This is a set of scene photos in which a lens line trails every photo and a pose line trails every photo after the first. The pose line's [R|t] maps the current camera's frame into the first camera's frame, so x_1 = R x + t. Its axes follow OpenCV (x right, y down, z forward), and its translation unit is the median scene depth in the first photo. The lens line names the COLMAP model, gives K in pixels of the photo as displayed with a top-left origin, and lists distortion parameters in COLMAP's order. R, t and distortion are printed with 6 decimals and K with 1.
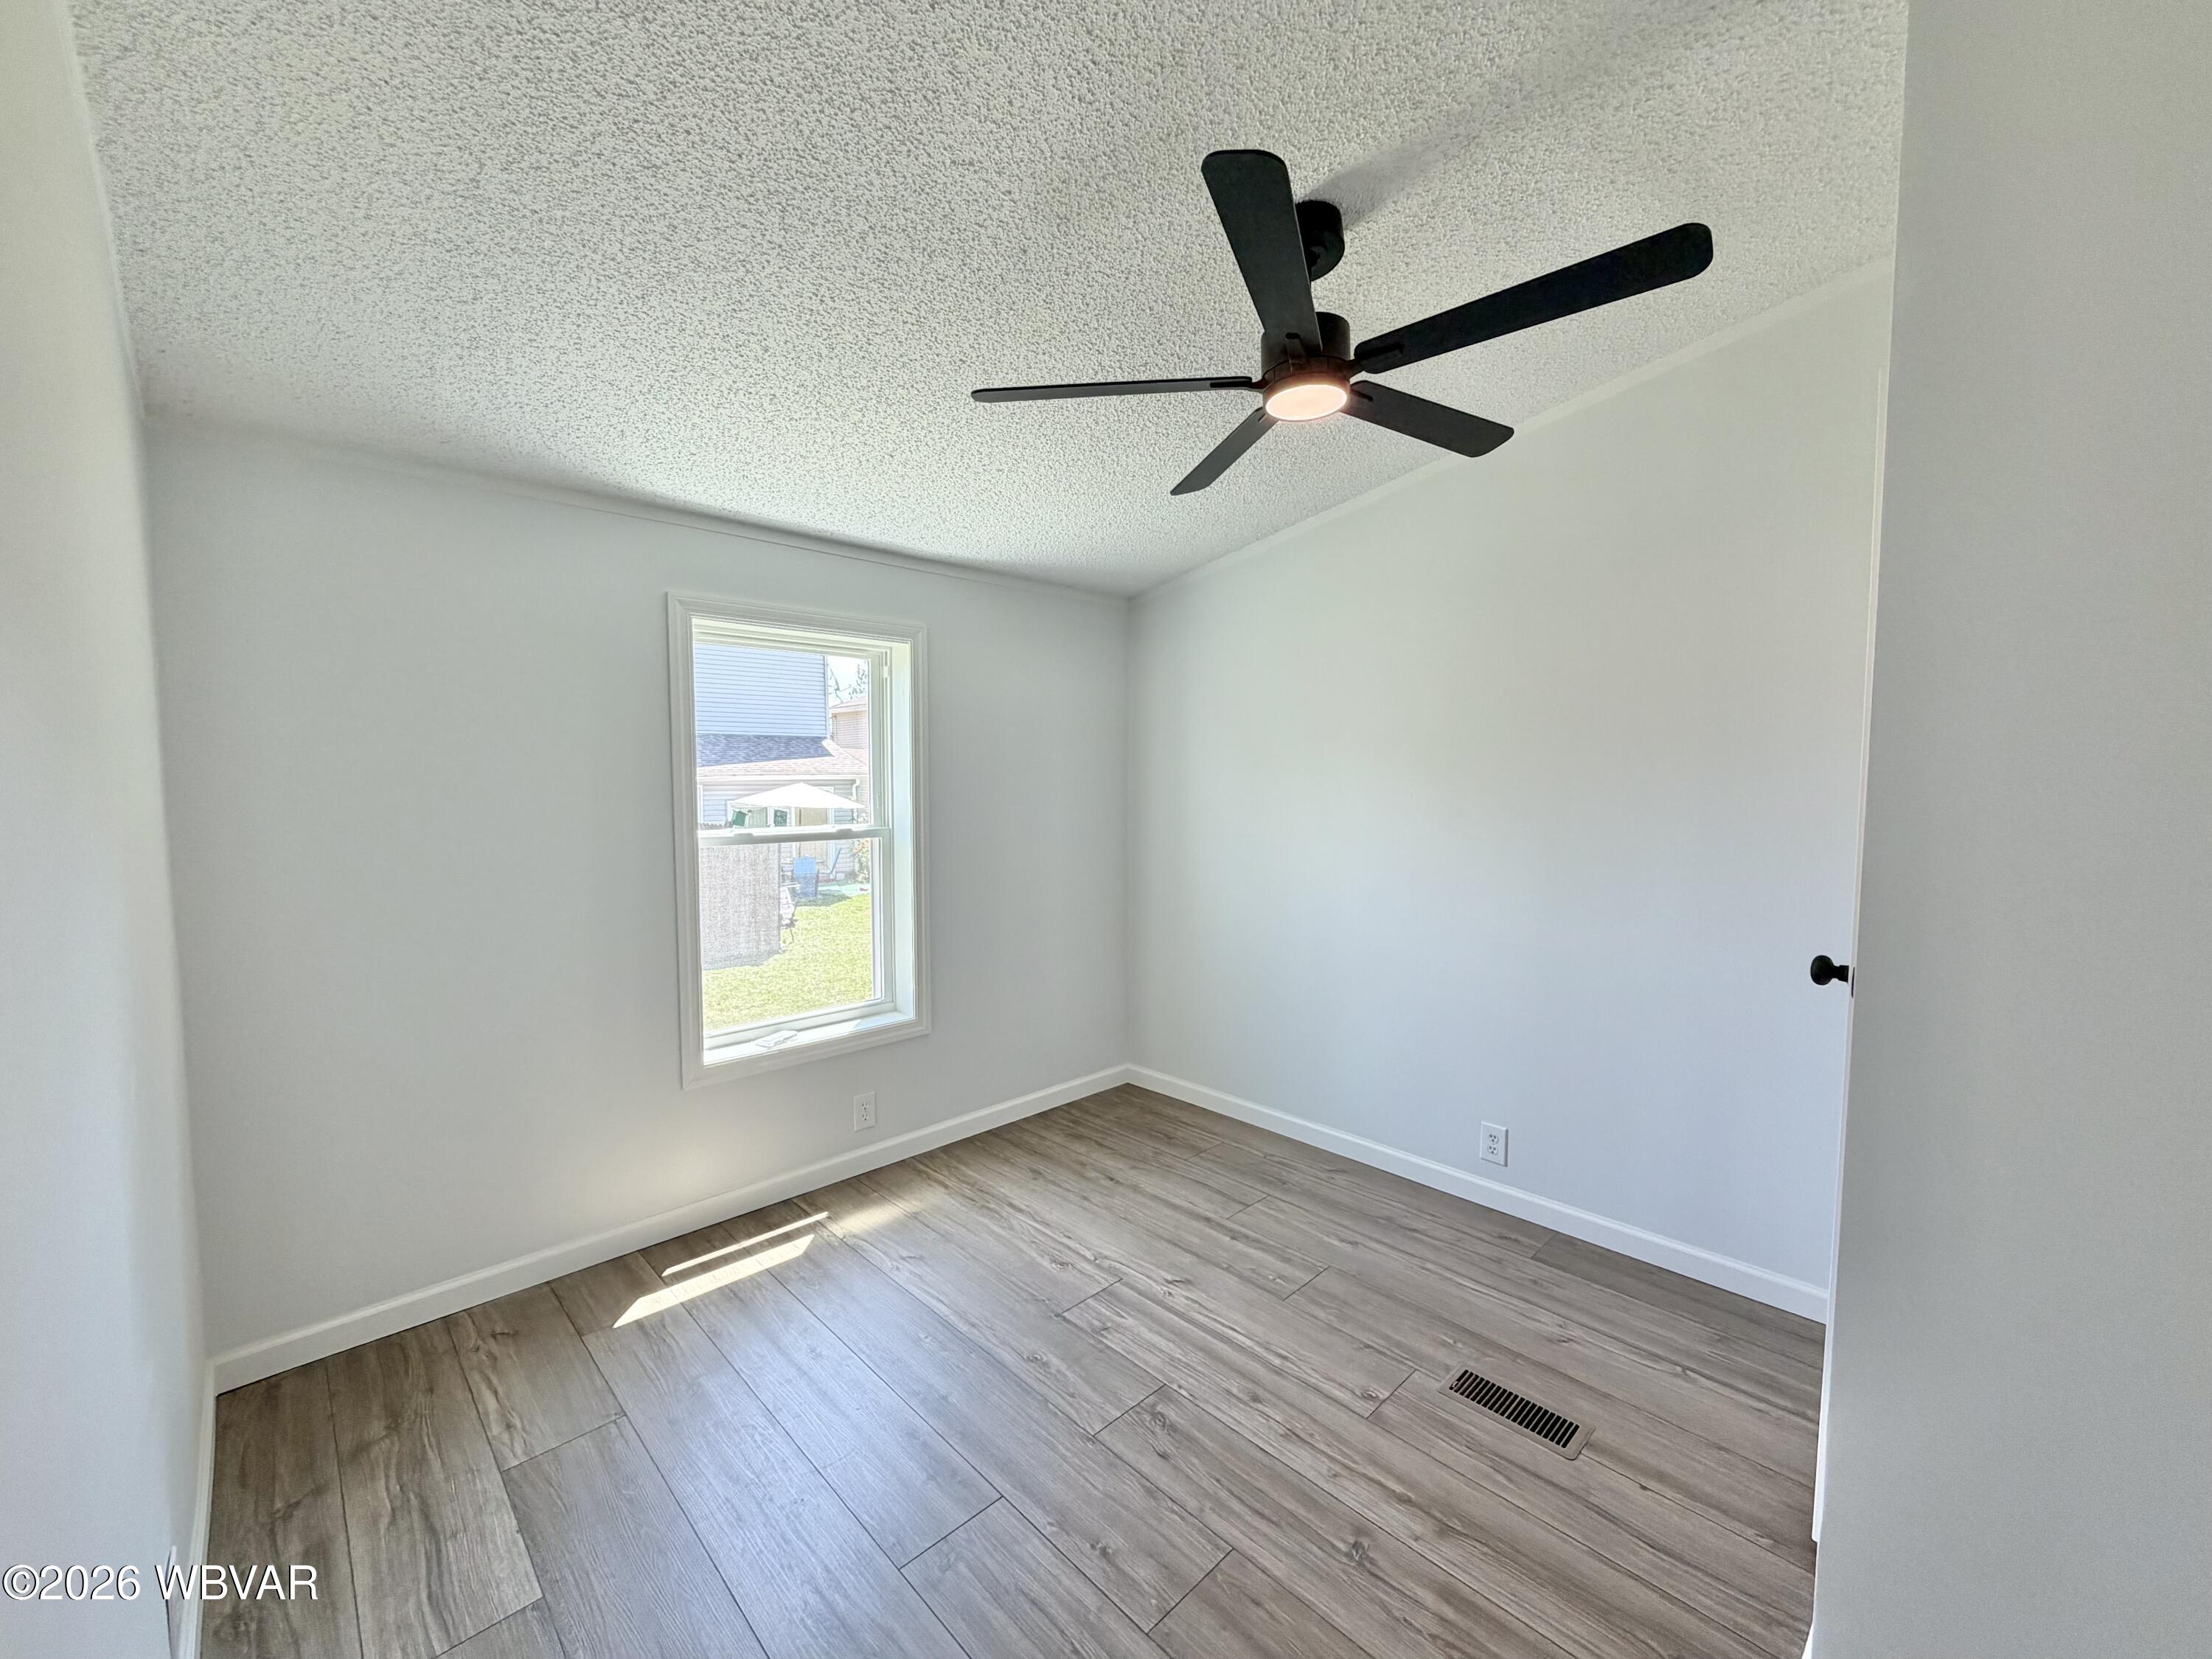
lens RADIAL K [[880.8, 0, 1104.8], [0, 880.8, 830.4], [0, 0, 1]] dist [0.001323, 0.000195]
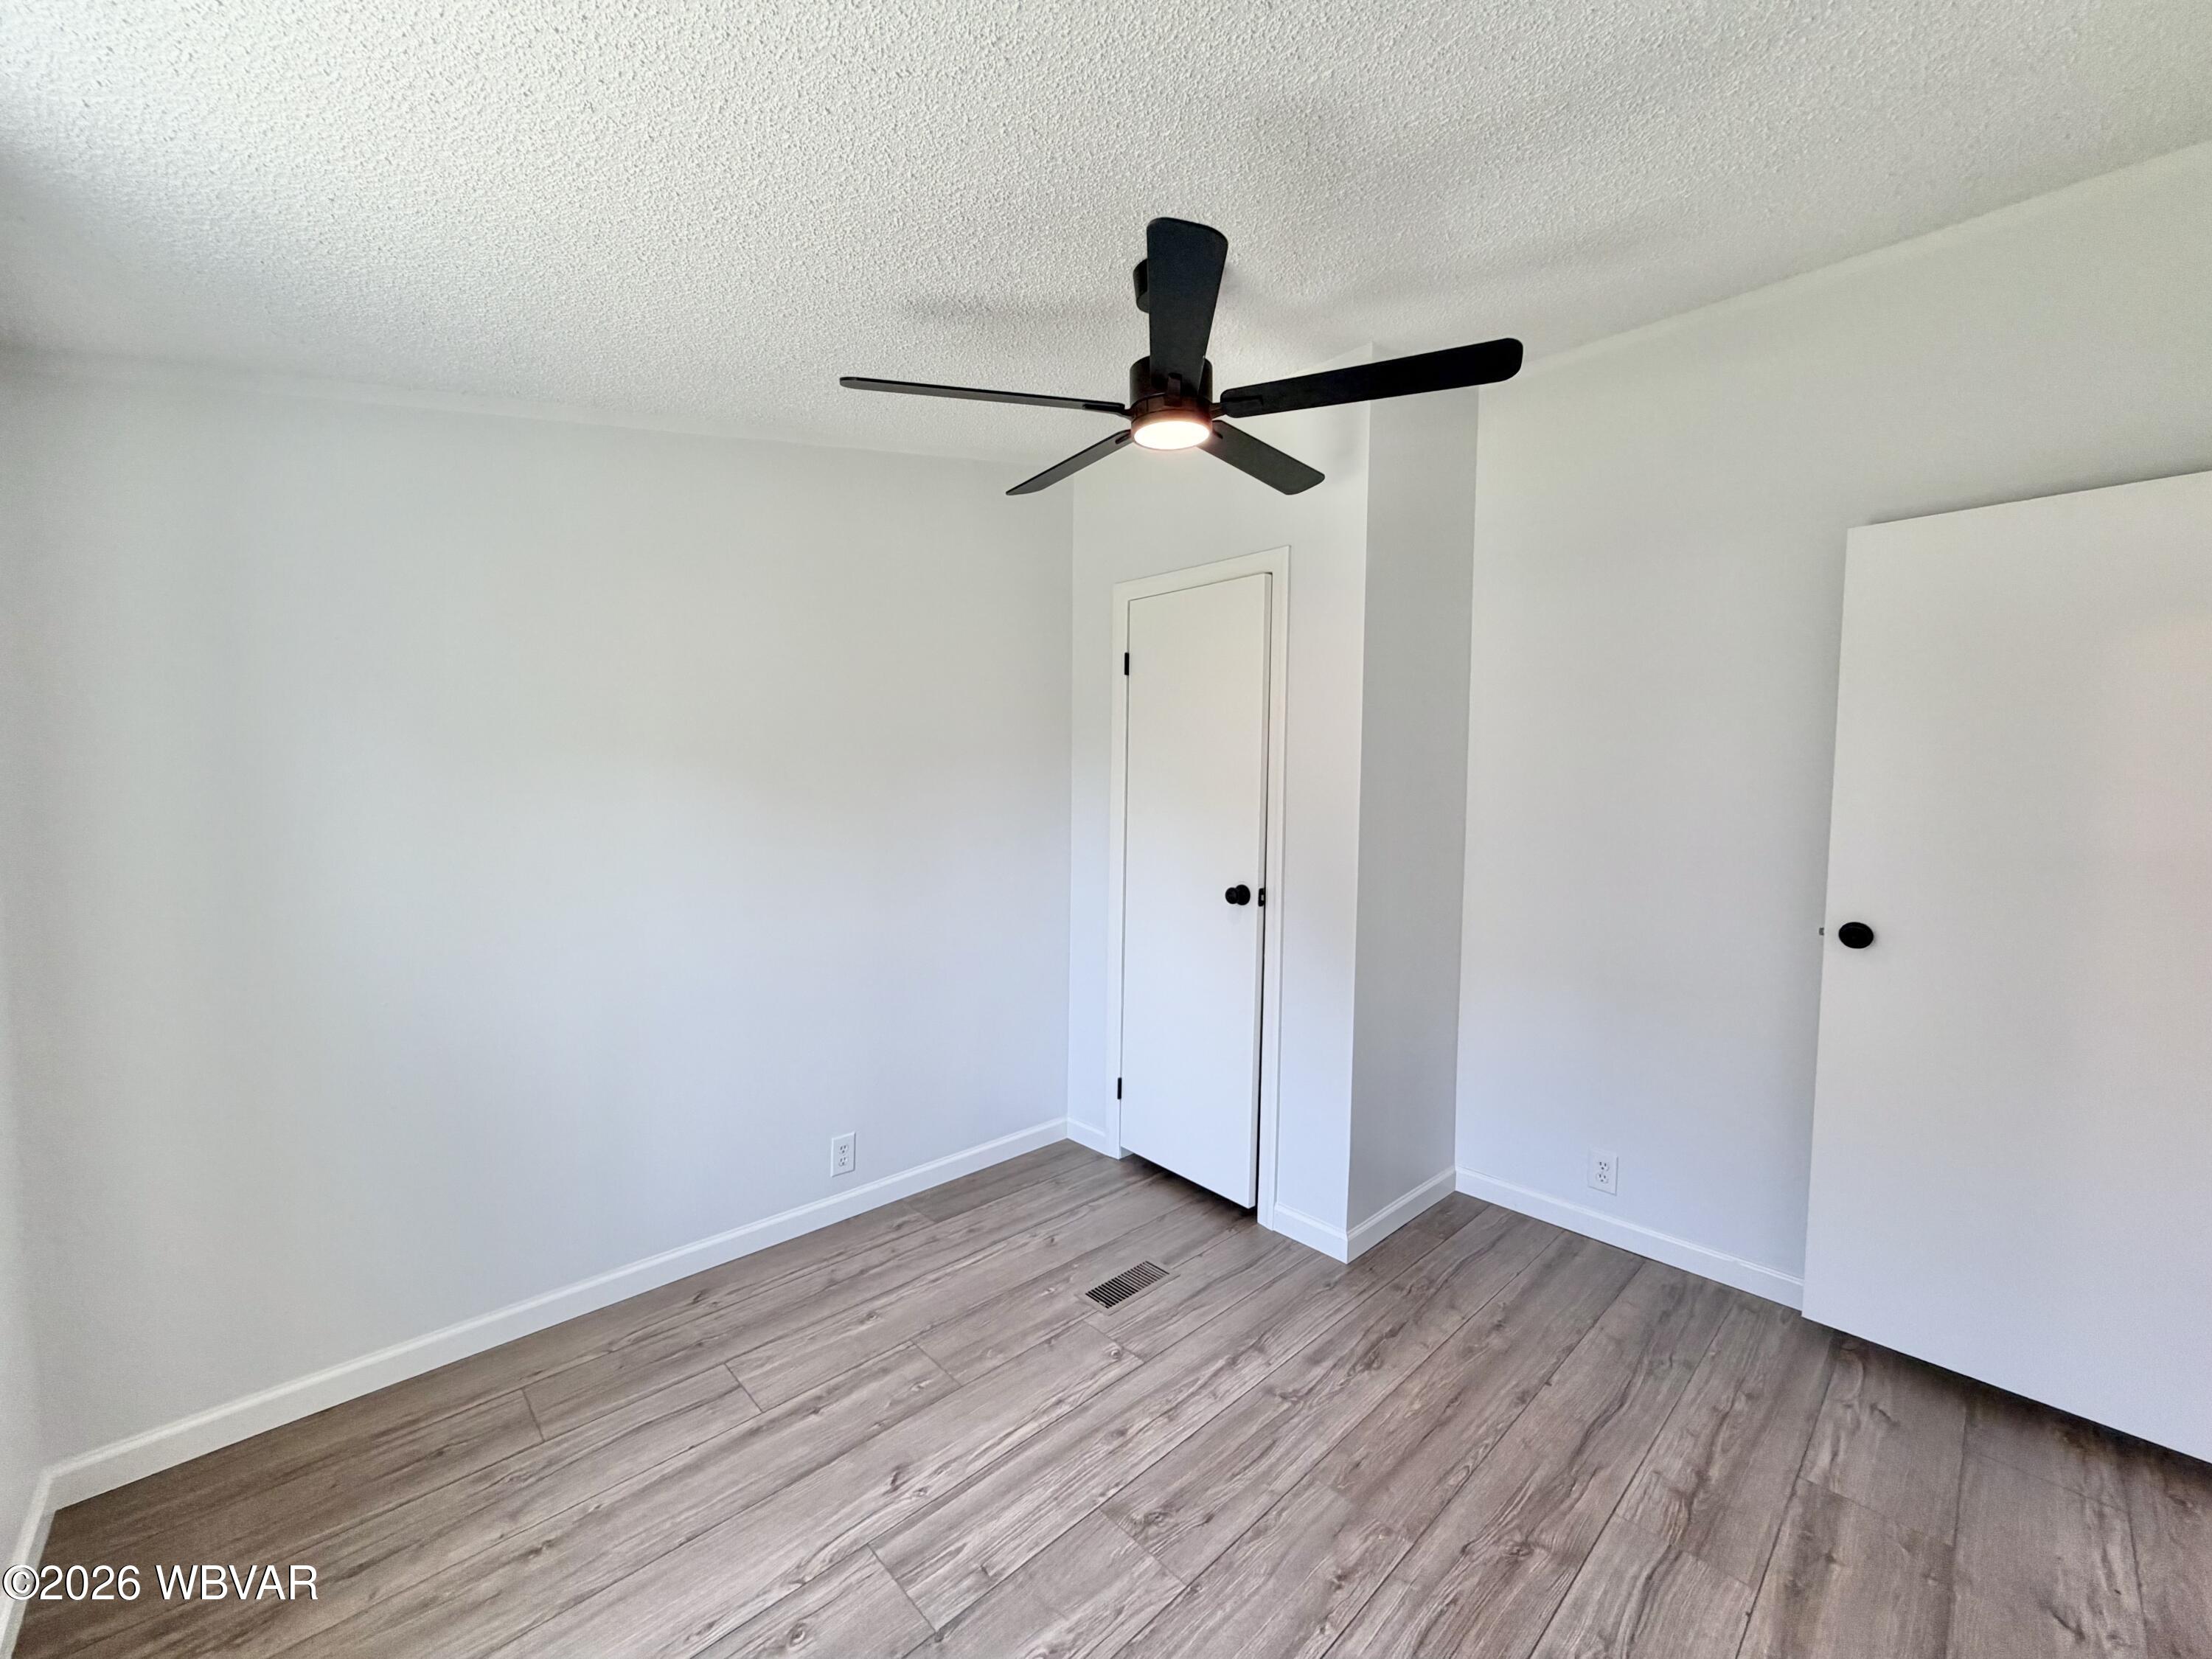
lens RADIAL K [[880.8, 0, 1104.8], [0, 880.8, 830.4], [0, 0, 1]] dist [0.001323, 0.000195]
pose [[0.003863, -0.055211, 0.998467, -0.707778], [0.052275, 0.997121, 0.054934, -0.063548], [-0.998625, 0.051982, 0.006738, 0.912727]]
